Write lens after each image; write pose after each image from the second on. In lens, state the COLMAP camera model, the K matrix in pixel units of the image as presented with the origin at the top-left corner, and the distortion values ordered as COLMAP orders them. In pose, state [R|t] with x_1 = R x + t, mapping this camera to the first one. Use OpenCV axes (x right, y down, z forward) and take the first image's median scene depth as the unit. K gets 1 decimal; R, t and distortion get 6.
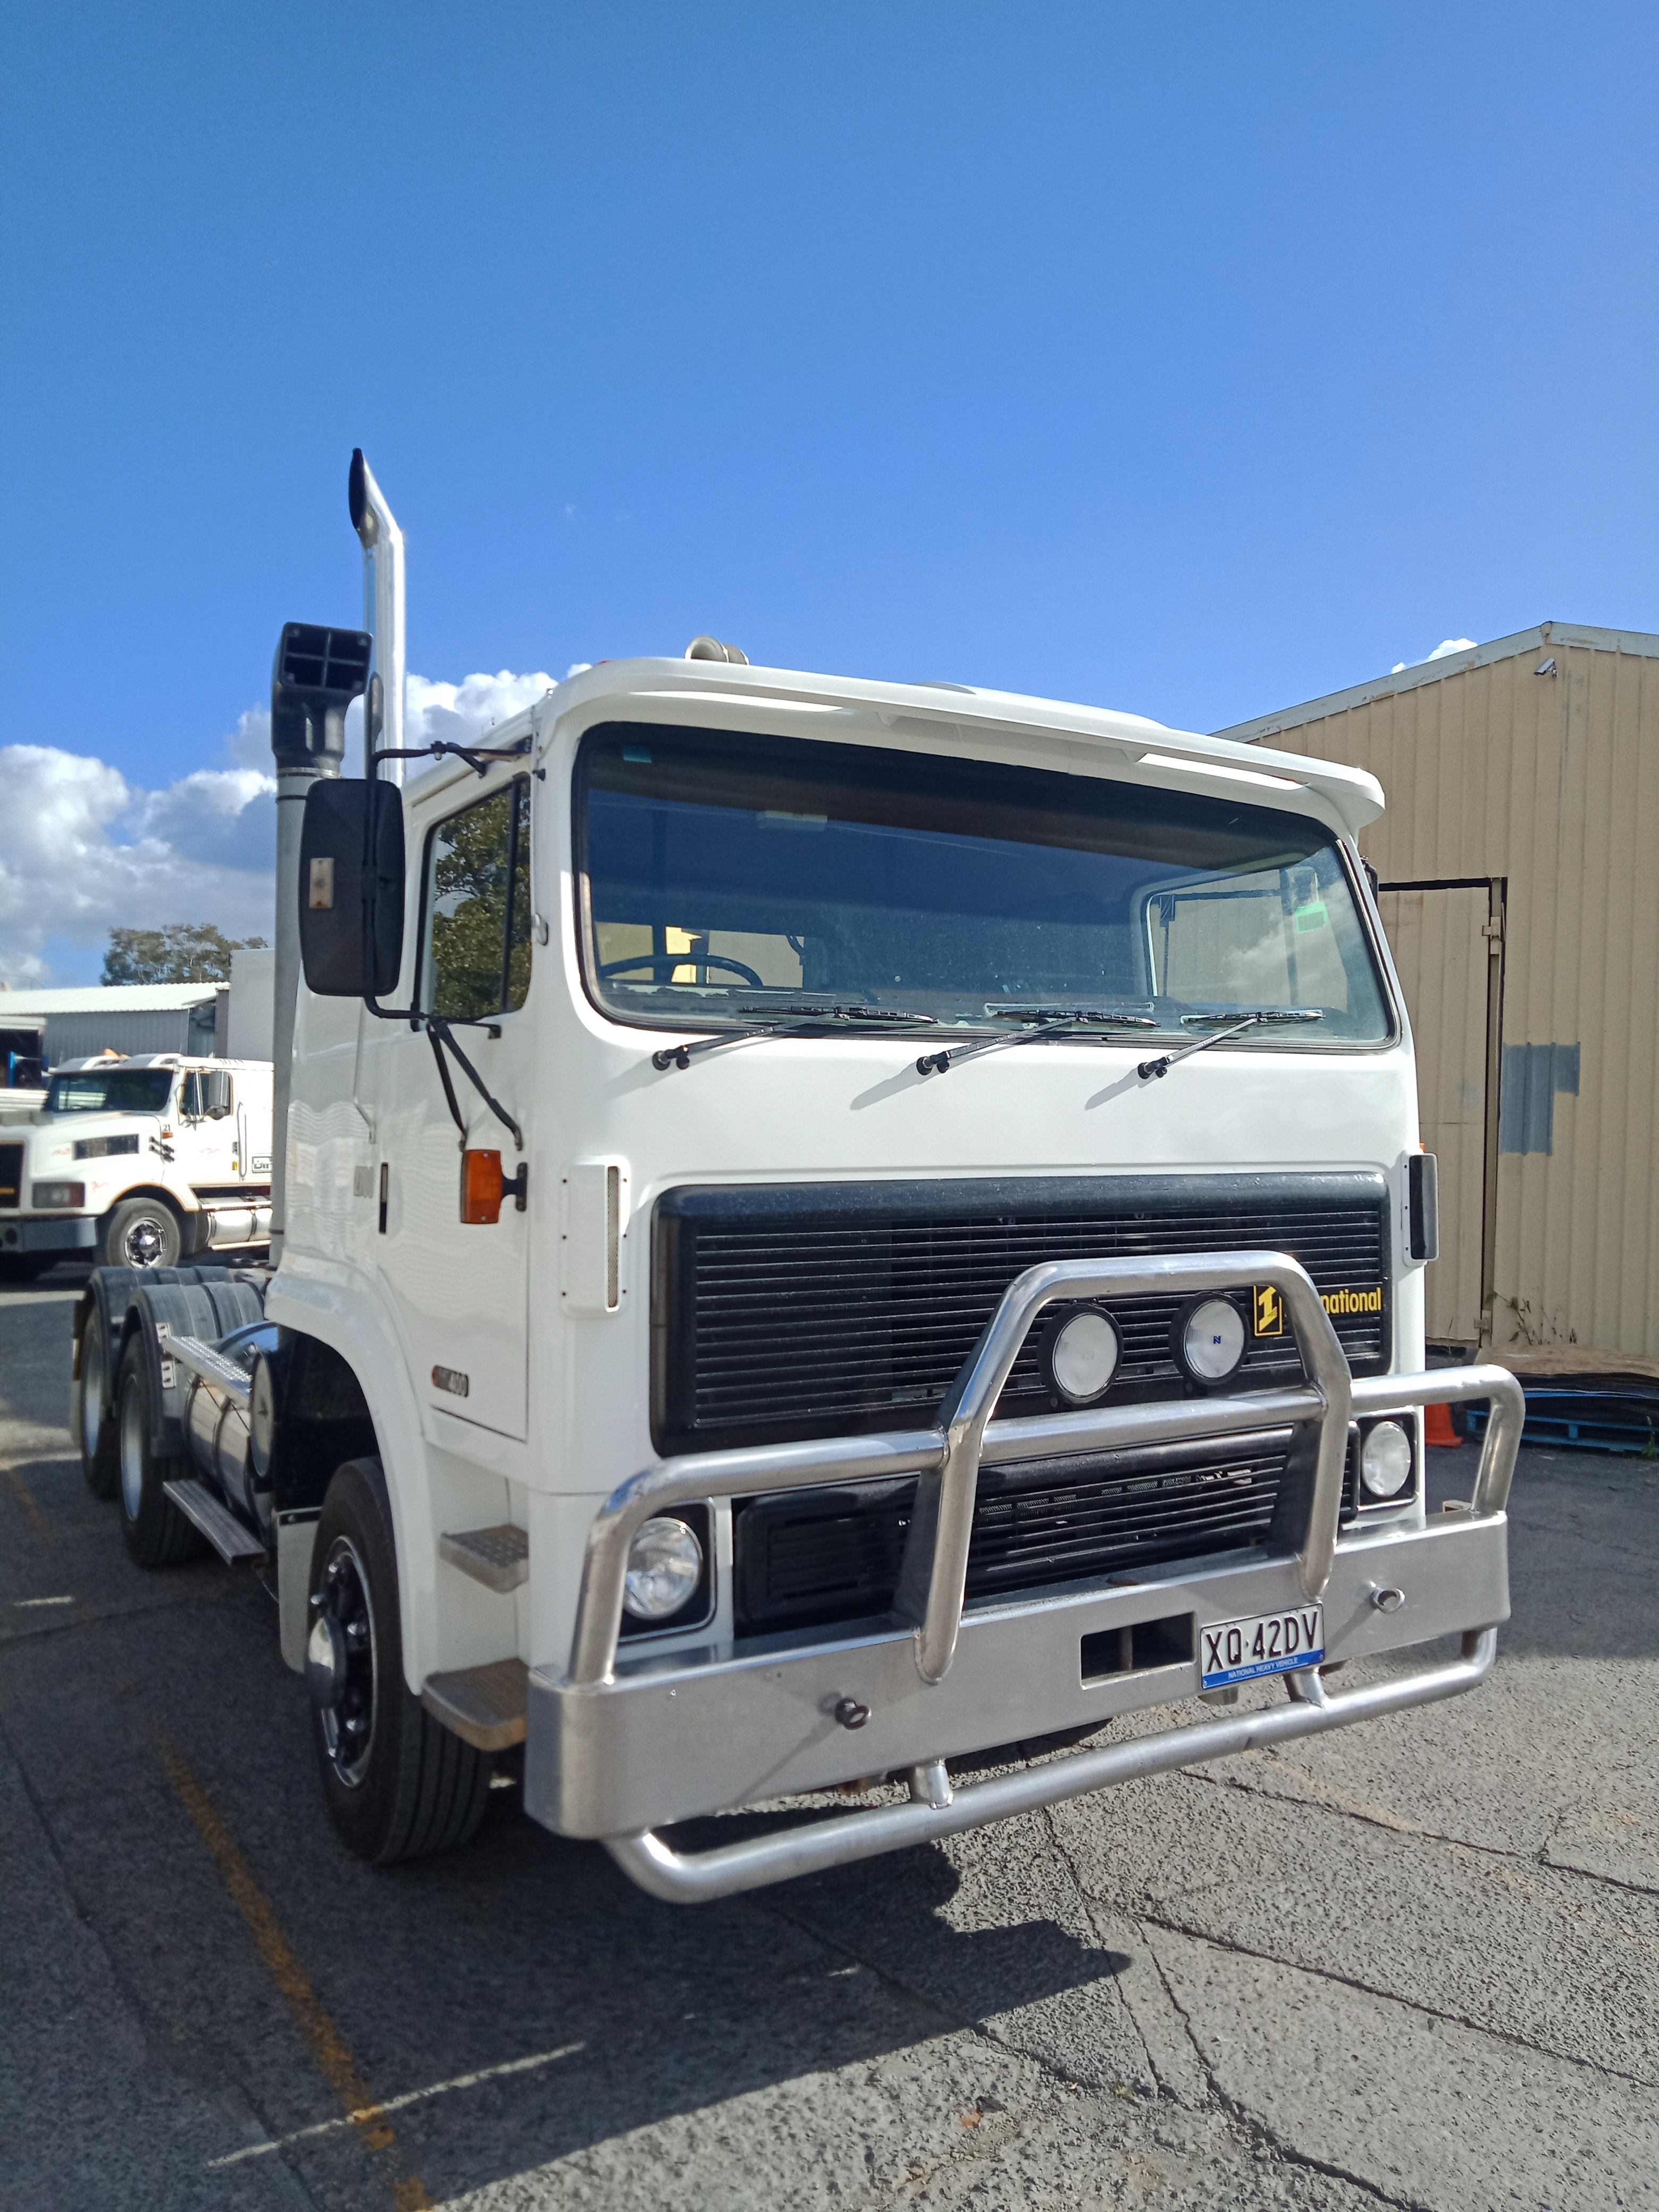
lens RADIAL K [[1613.5, 0, 829.4], [0, 1613.5, 1120.9], [0, 0, 1]] dist [0.042368, -0.037382]
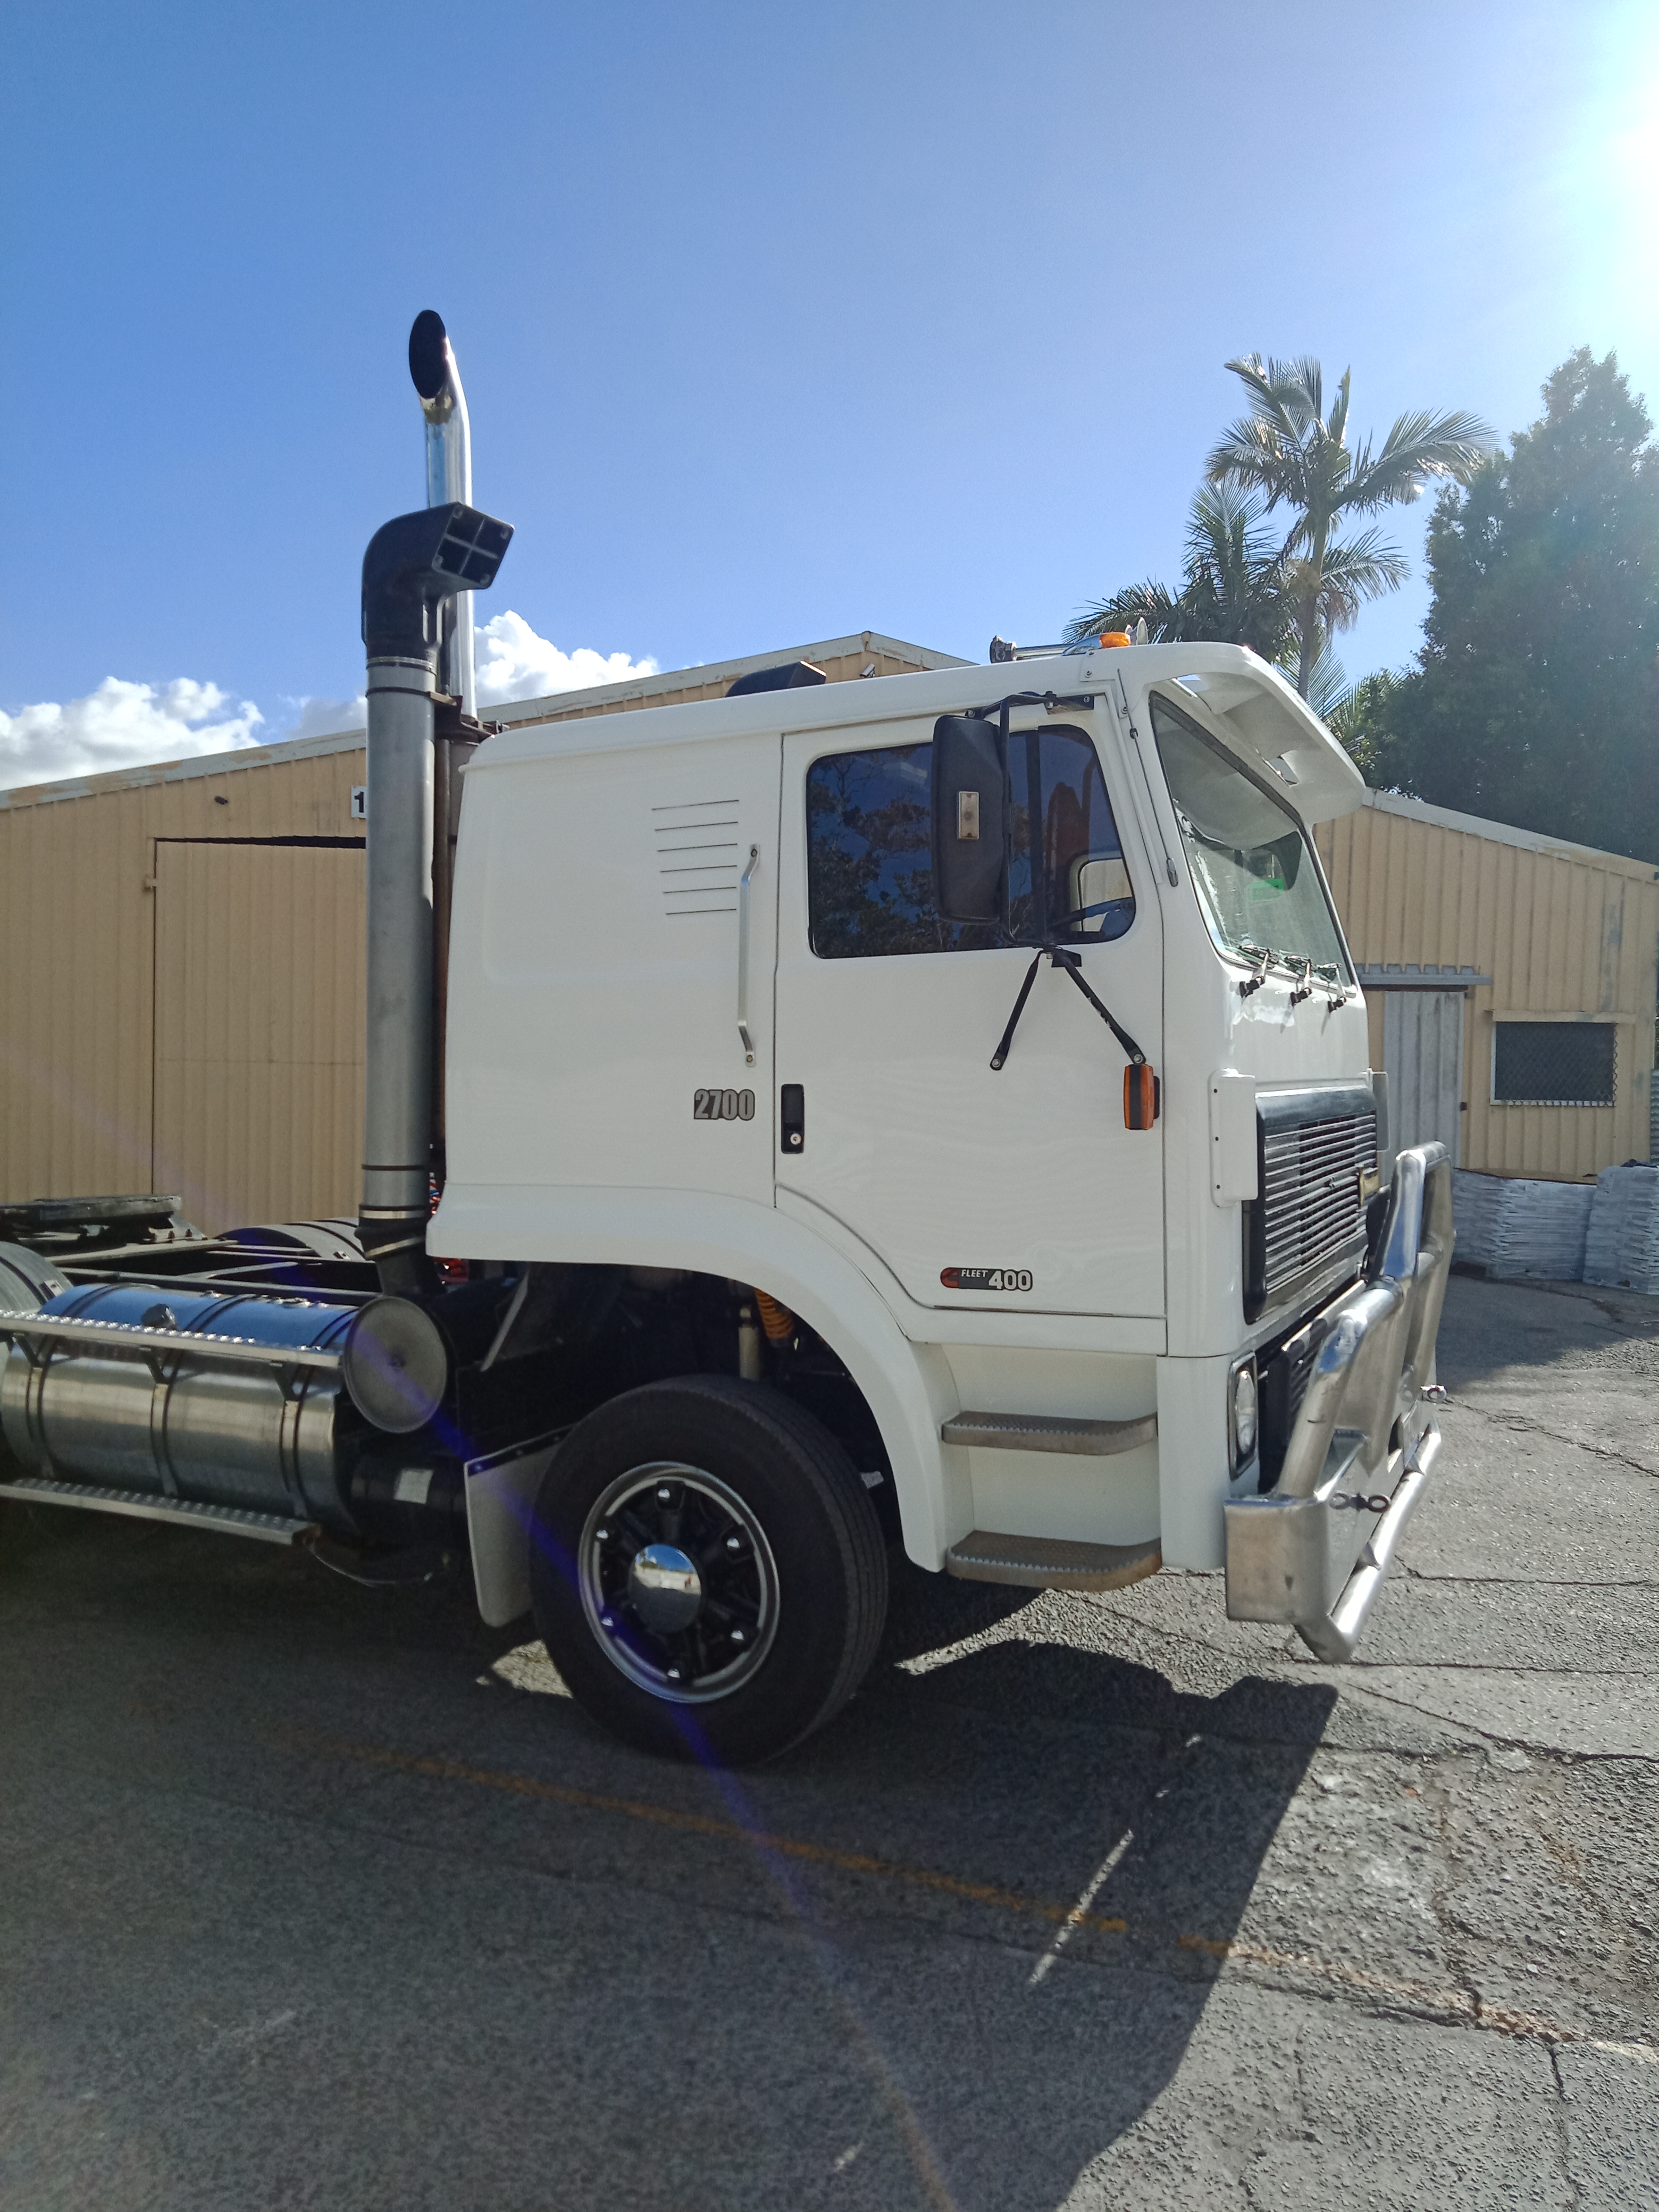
lens RADIAL K [[1613.5, 0, 829.4], [0, 1613.5, 1120.9], [0, 0, 1]] dist [0.042368, -0.037382]
pose [[0.838848, -0.020939, 0.543963, -0.860515], [0.002972, 0.999421, 0.033888, 0.015634], [-0.544358, -0.026810, 0.838424, 0.135848]]
